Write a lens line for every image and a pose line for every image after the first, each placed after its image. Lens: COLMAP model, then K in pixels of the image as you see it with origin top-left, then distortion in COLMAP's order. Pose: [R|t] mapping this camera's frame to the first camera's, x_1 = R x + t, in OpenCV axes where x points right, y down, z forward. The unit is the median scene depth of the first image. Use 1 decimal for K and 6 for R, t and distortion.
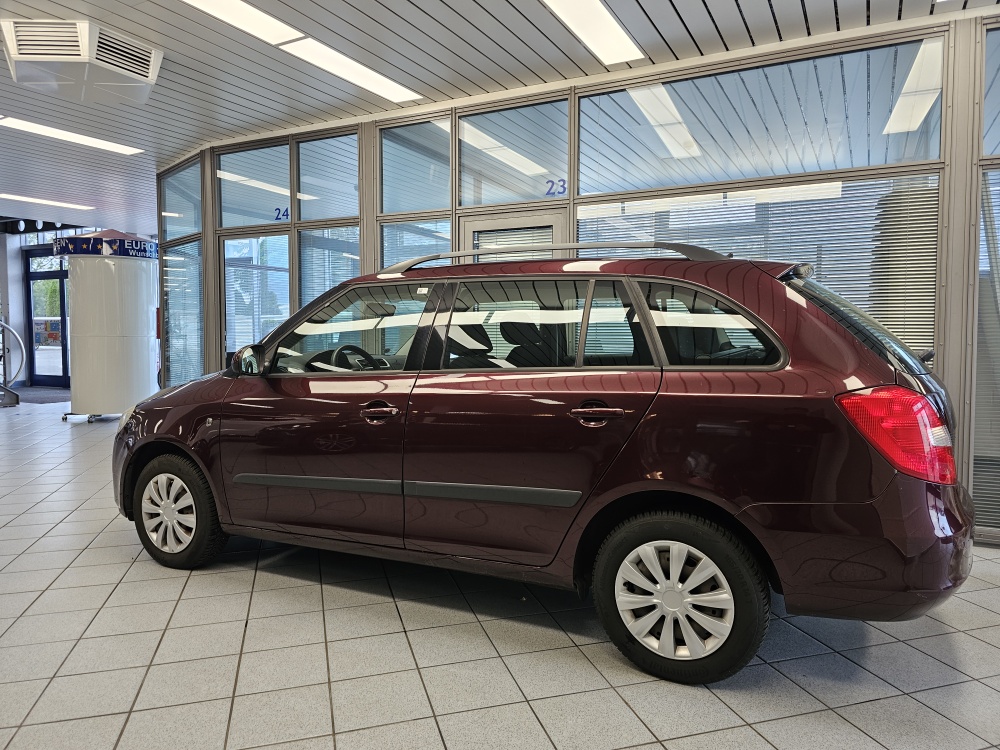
lens RADIAL K [[671.5, 0, 506.2], [0, 671.5, 369.7], [0, 0, 1]] dist [0.066360, -0.073673]
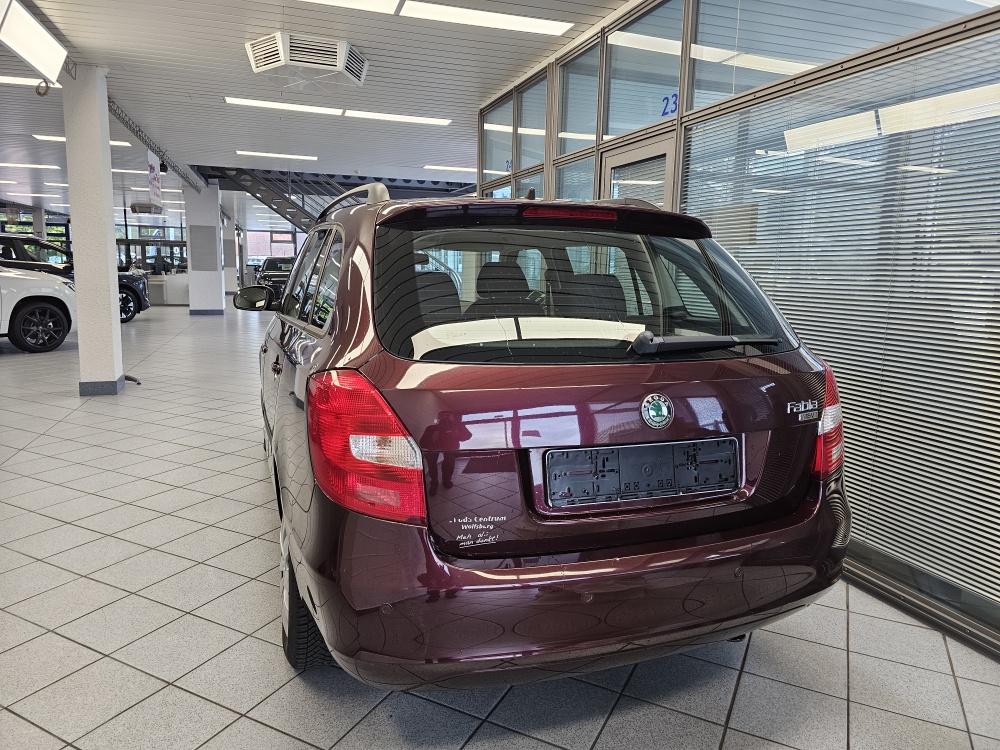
lens RADIAL K [[676.7, 0, 473.8], [0, 676.7, 350.9], [0, 0, 1]] dist [0.076605, 0.000427]
pose [[0.715092, 0.105865, -0.690968, 0.389134], [-0.063276, 0.994211, 0.086841, -0.024989], [0.696161, -0.018377, 0.717650, 0.179637]]
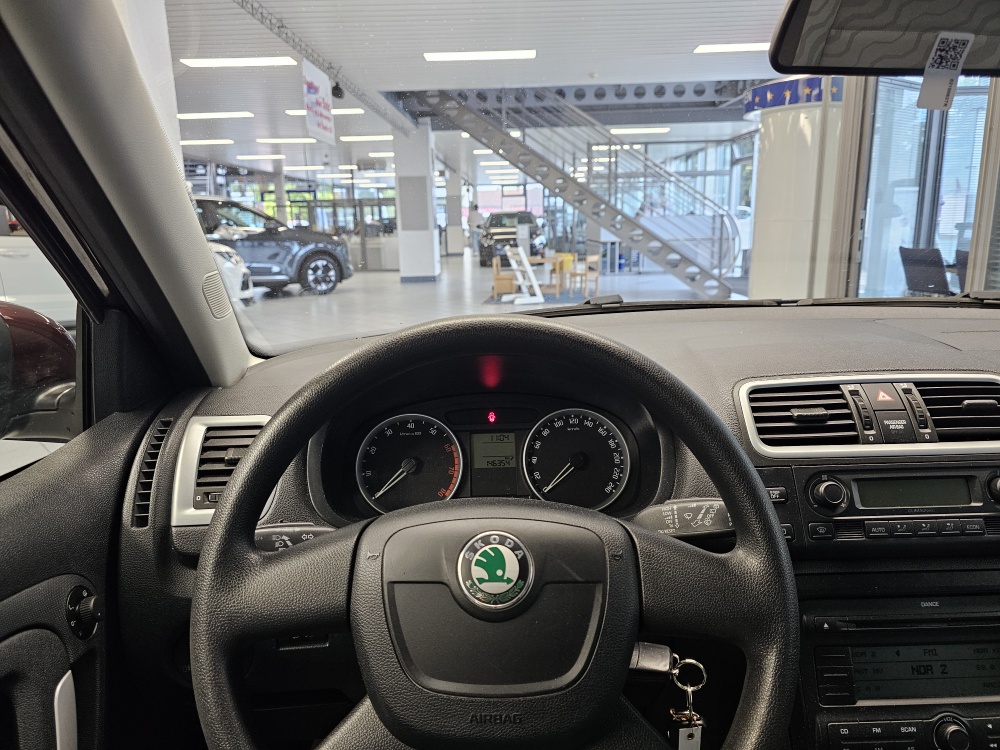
lens RADIAL K [[671.5, 0, 506.2], [0, 671.5, 369.7], [0, 0, 1]] dist [0.066360, -0.073673]
pose [[0.481848, 0.184234, -0.856668, -0.073470], [-0.029320, 0.980490, 0.194371, -0.026156], [0.875764, -0.068539, 0.477849, 0.525021]]
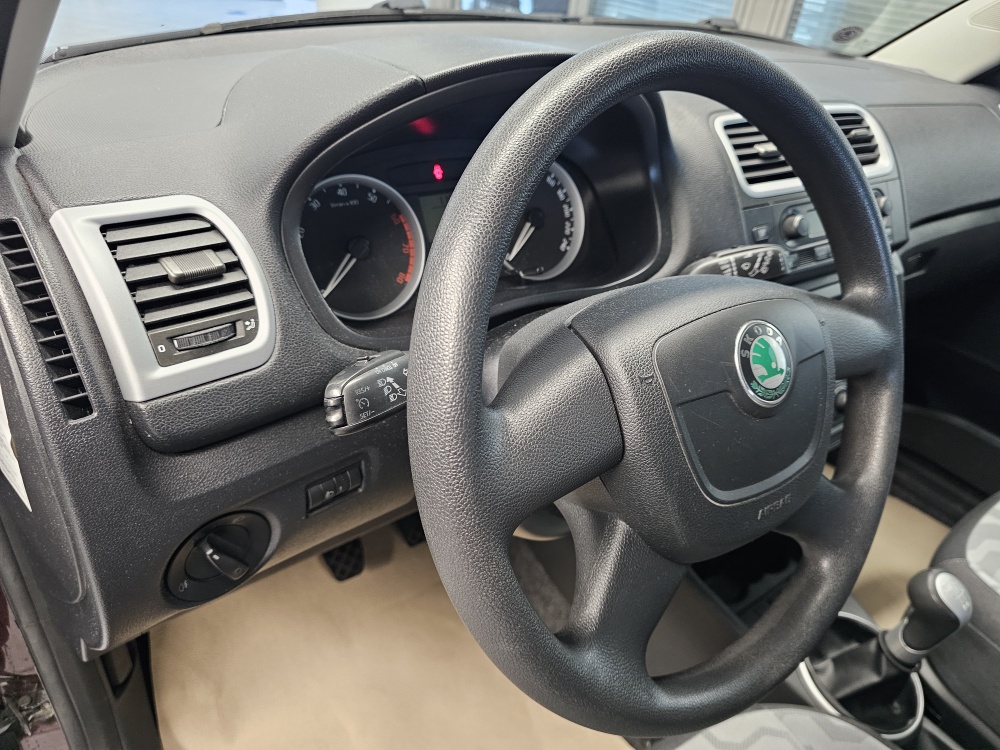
lens RADIAL K [[683.3, 0, 500.0], [0, 683.3, 375.0], [0, 0, 1]] dist [0.002243, -0.000175]
pose [[0.890305, 0.330213, -0.313554, -0.129449], [-0.136427, 0.850374, 0.508185, -0.019642], [0.434447, -0.409662, 0.802142, 0.496719]]
